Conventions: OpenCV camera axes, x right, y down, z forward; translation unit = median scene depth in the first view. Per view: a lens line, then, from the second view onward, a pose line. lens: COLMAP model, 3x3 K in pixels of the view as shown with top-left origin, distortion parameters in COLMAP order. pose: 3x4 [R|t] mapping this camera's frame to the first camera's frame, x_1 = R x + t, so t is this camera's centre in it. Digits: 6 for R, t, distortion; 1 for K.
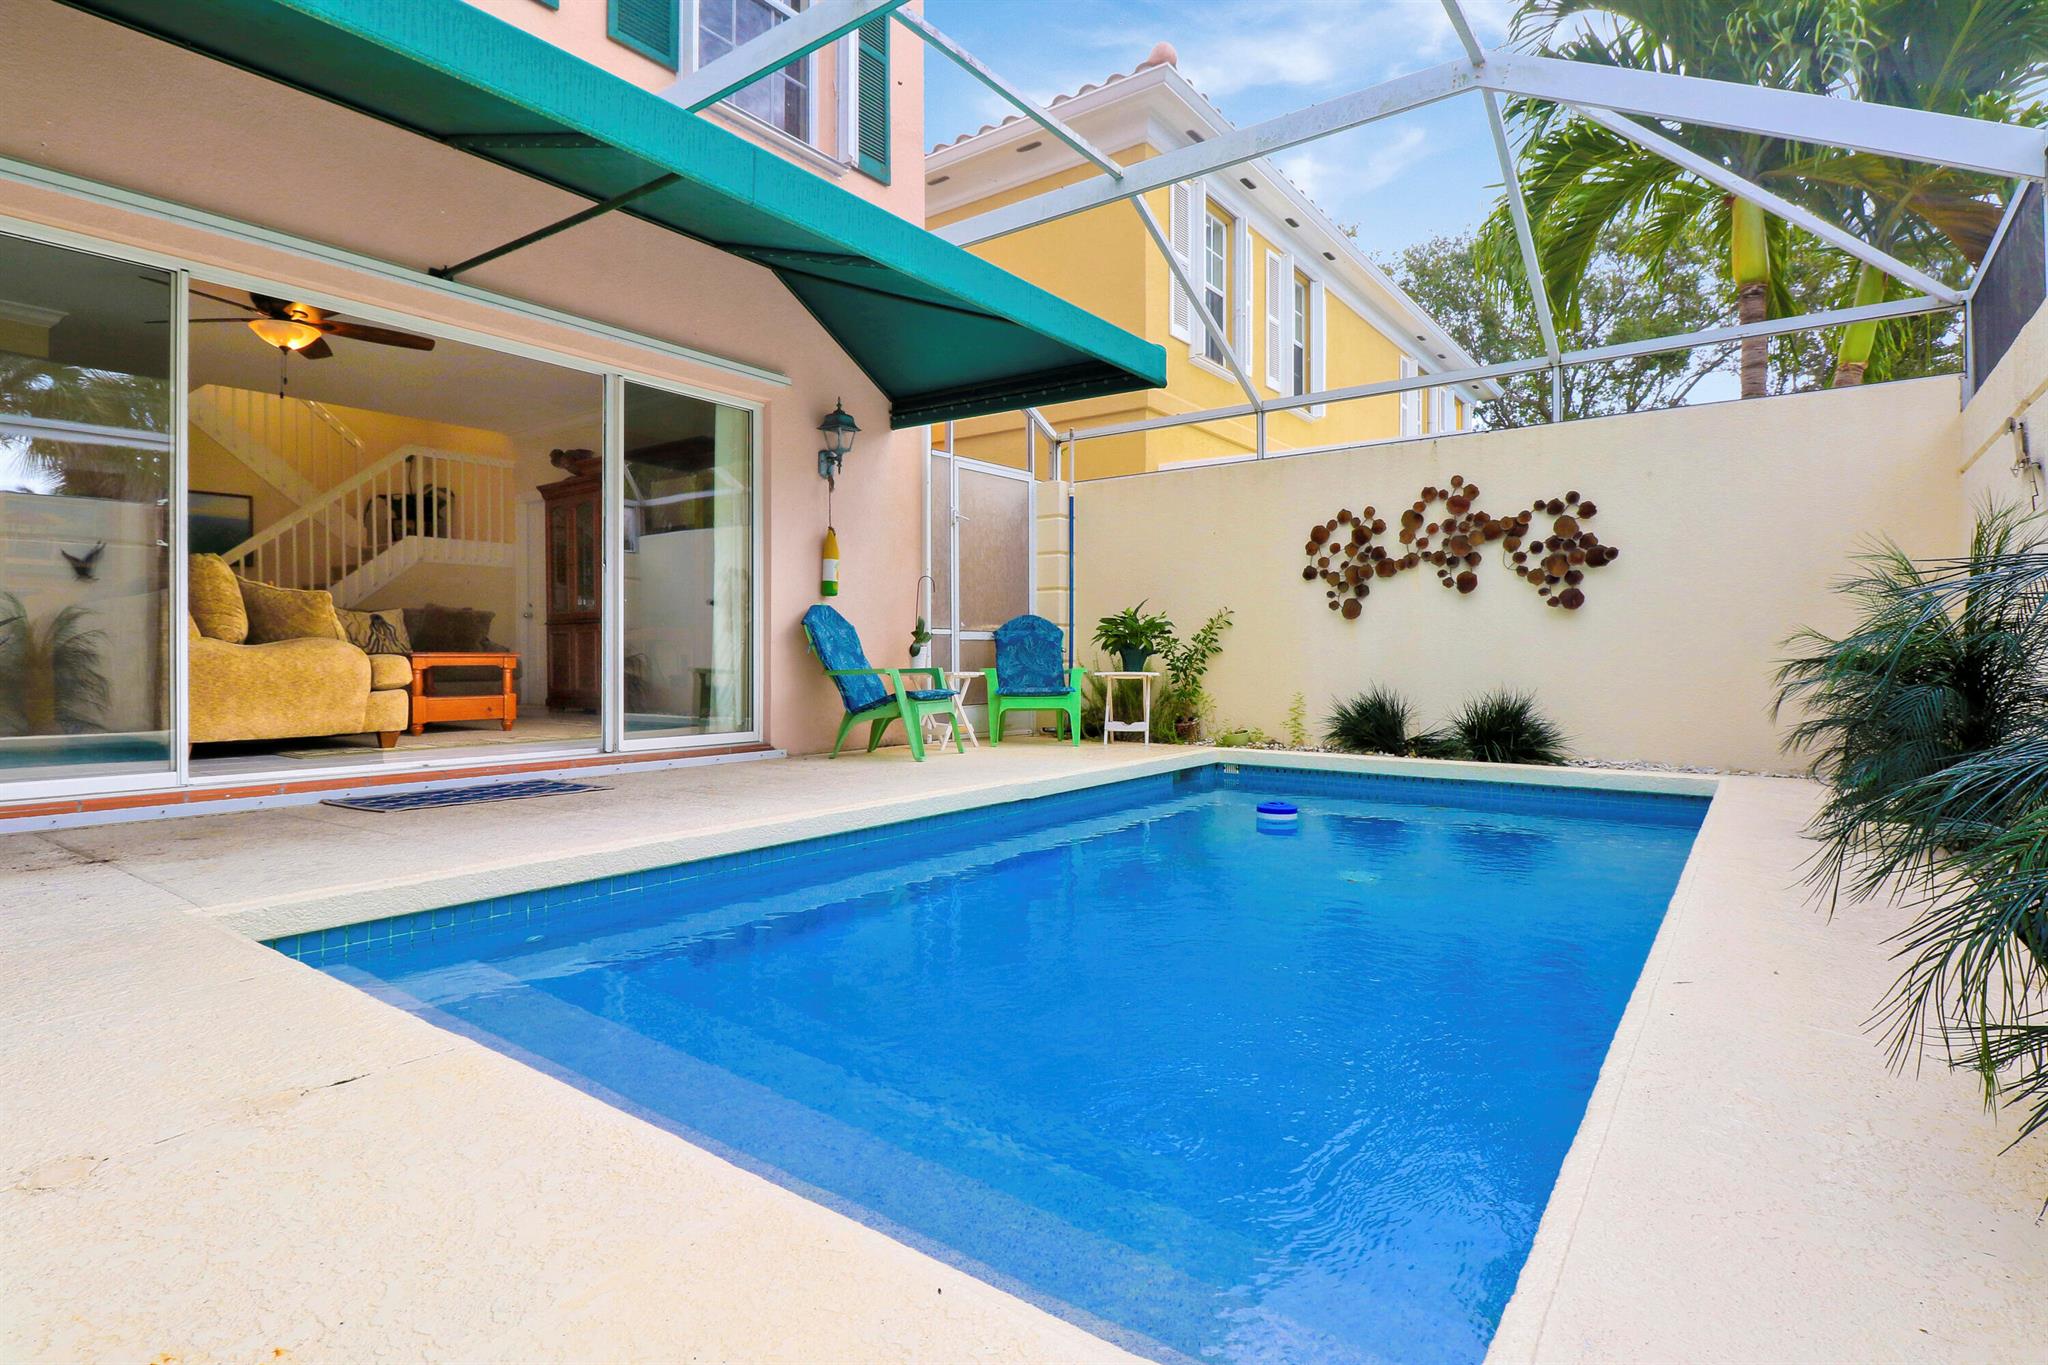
lens RADIAL K [[979.0, 0, 1026.2], [0, 979.0, 663.7], [0, 0, 1]] dist [0.002214, -0.001396]
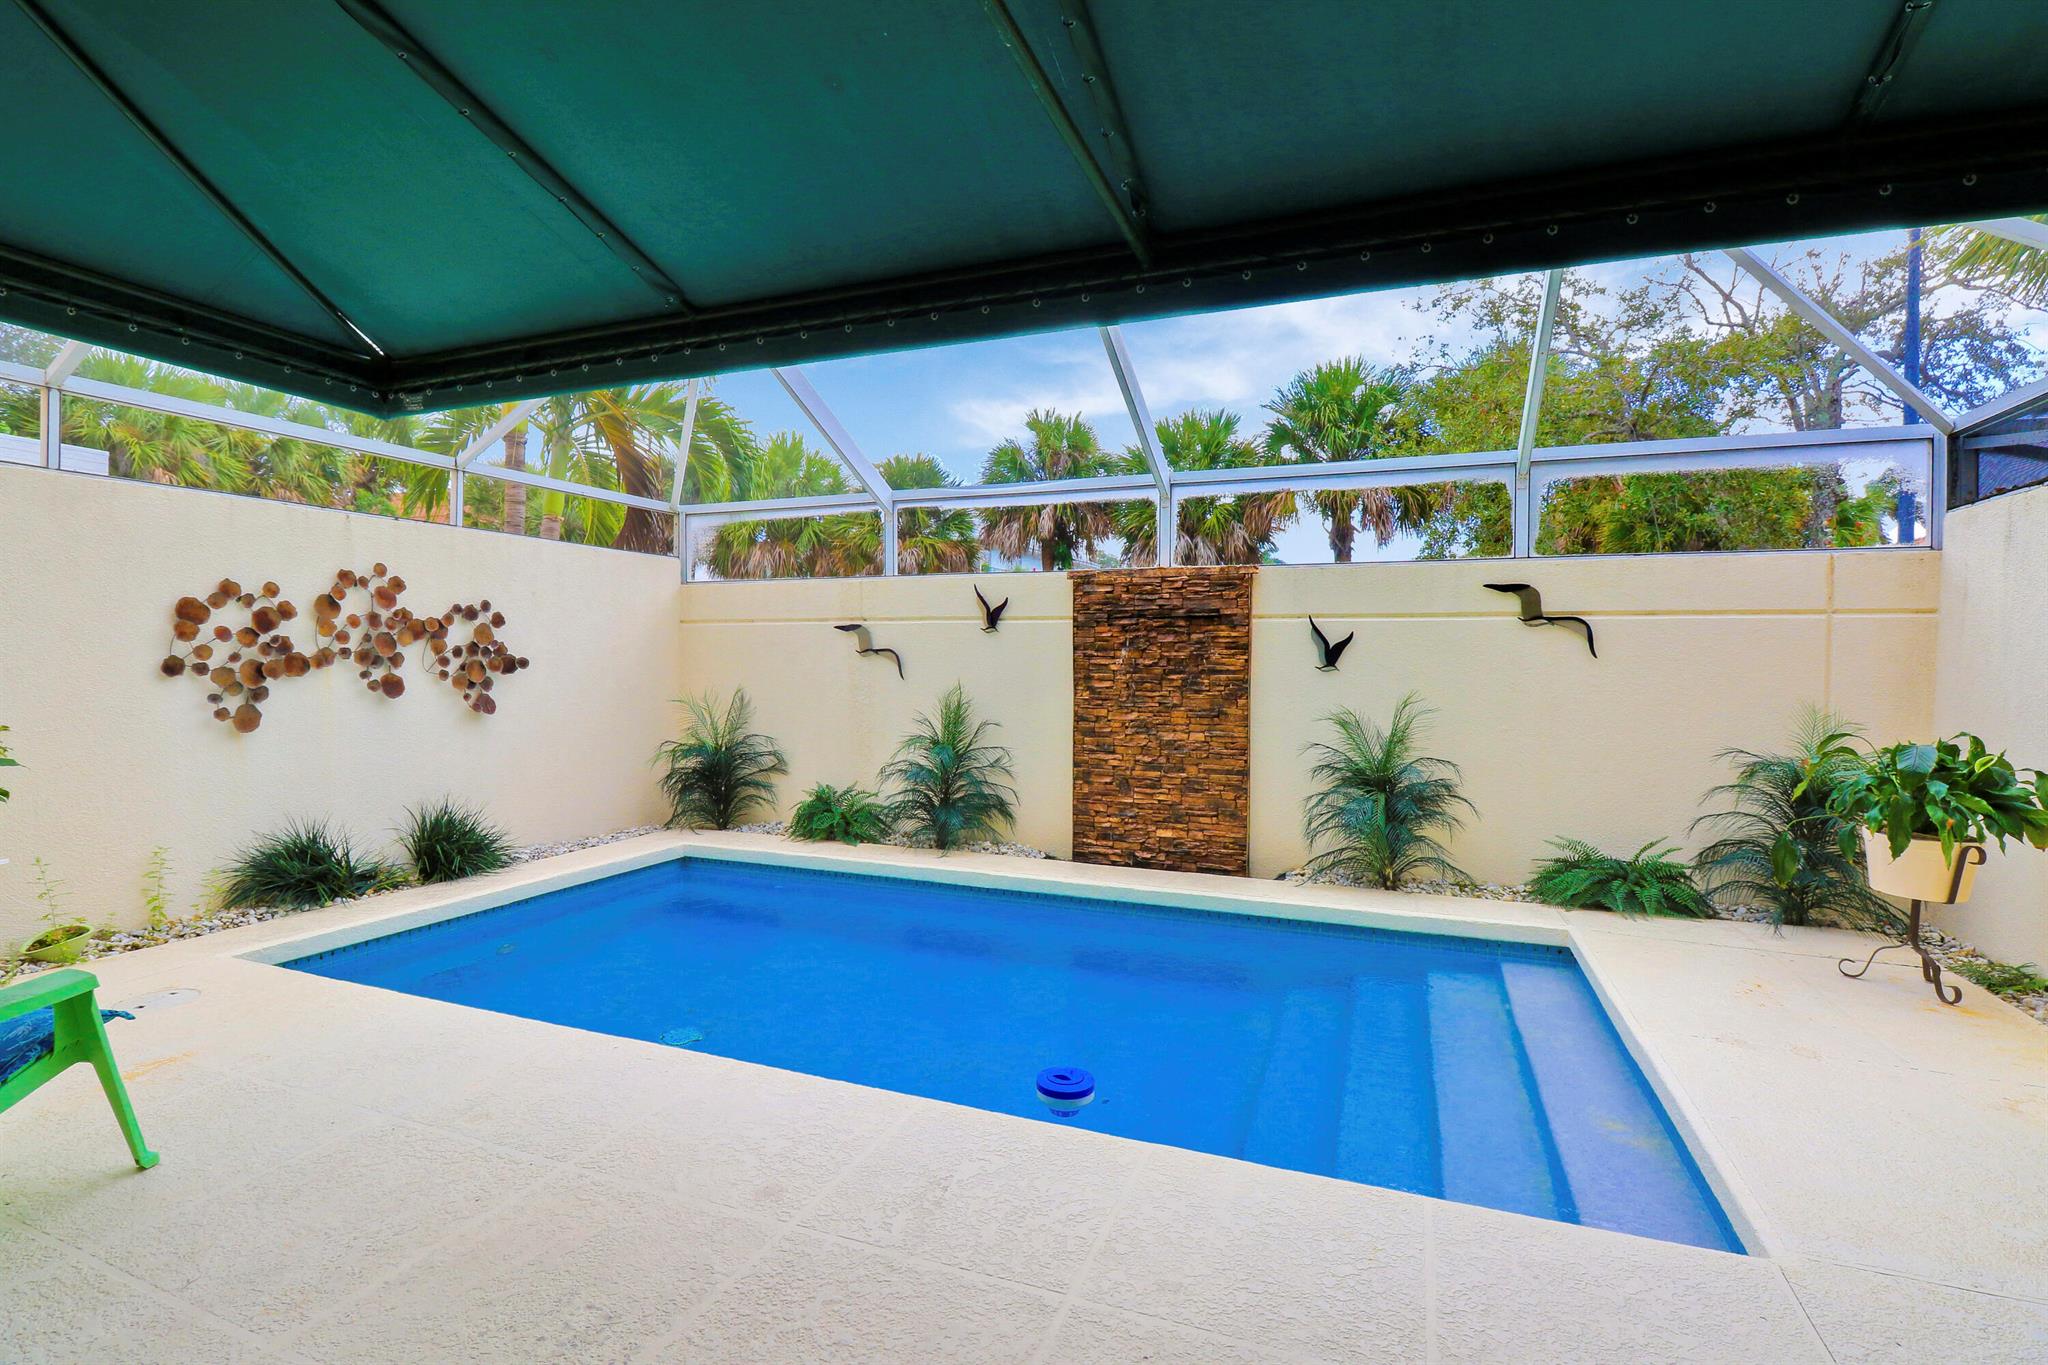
lens RADIAL K [[979.0, 0, 1022.8], [0, 979.0, 682.9], [0, 0, 1]] dist [0.002214, -0.001396]
pose [[-0.245892, -0.023464, 0.969013, -0.544554], [0.003462, 0.999679, 0.025085, -0.103911], [-0.969291, 0.009523, -0.245732, 0.653230]]
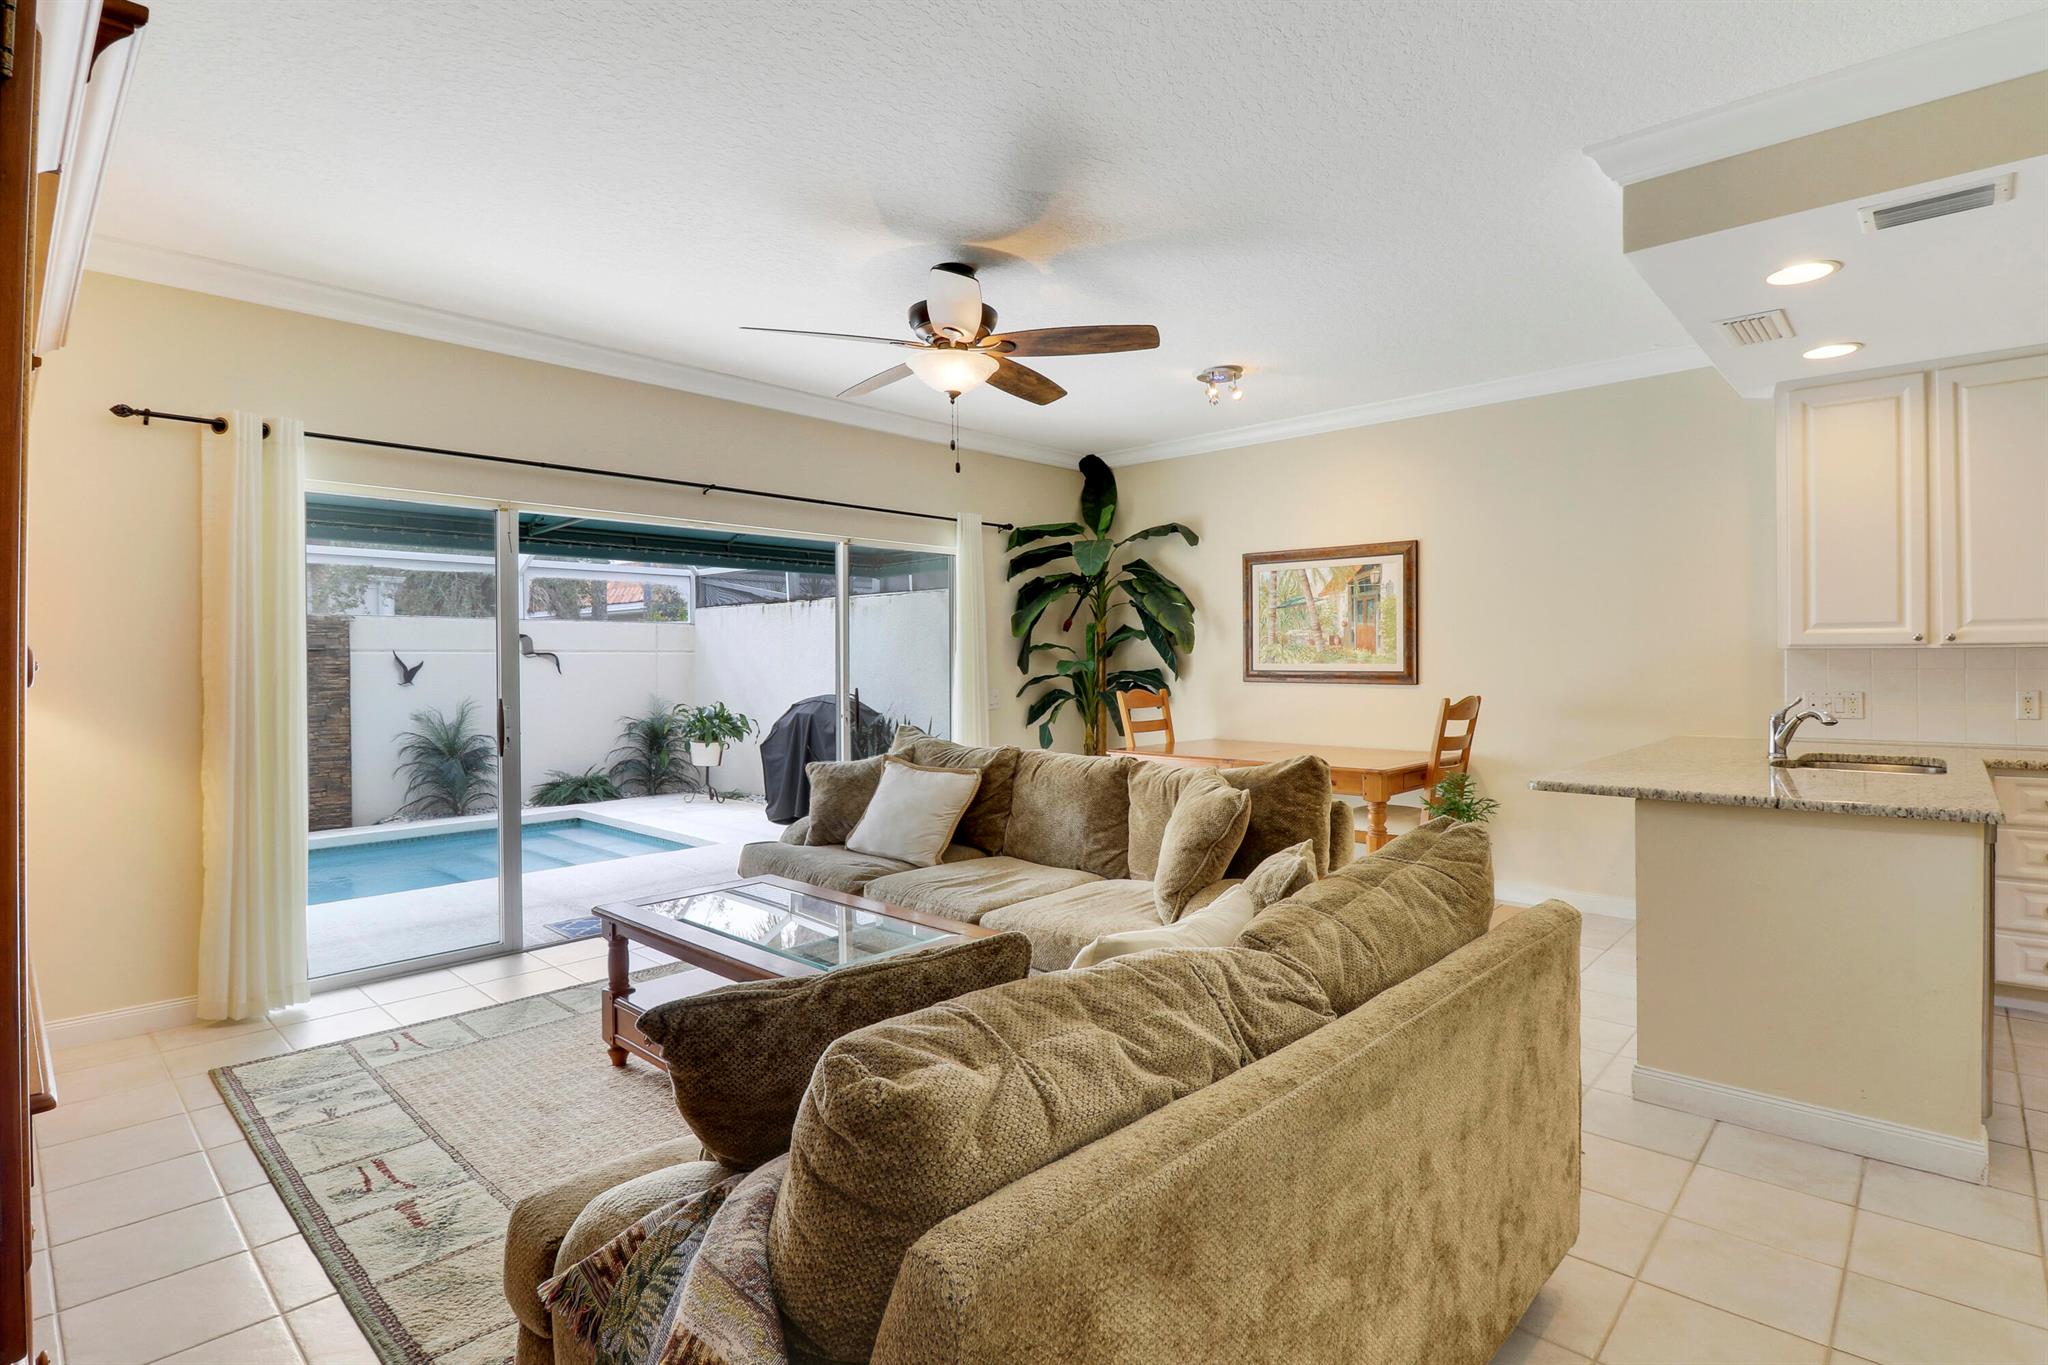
lens RADIAL K [[993.9, 0, 1045.7], [0, 993.9, 656.4], [0, 0, 1]] dist [0.002471, -0.014202]
pose [[-0.994181, 0.005749, 0.107570, -0.811655], [0.006780, 0.999935, 0.009217, -0.141798], [-0.107510, 0.009892, -0.994155, 1.496362]]
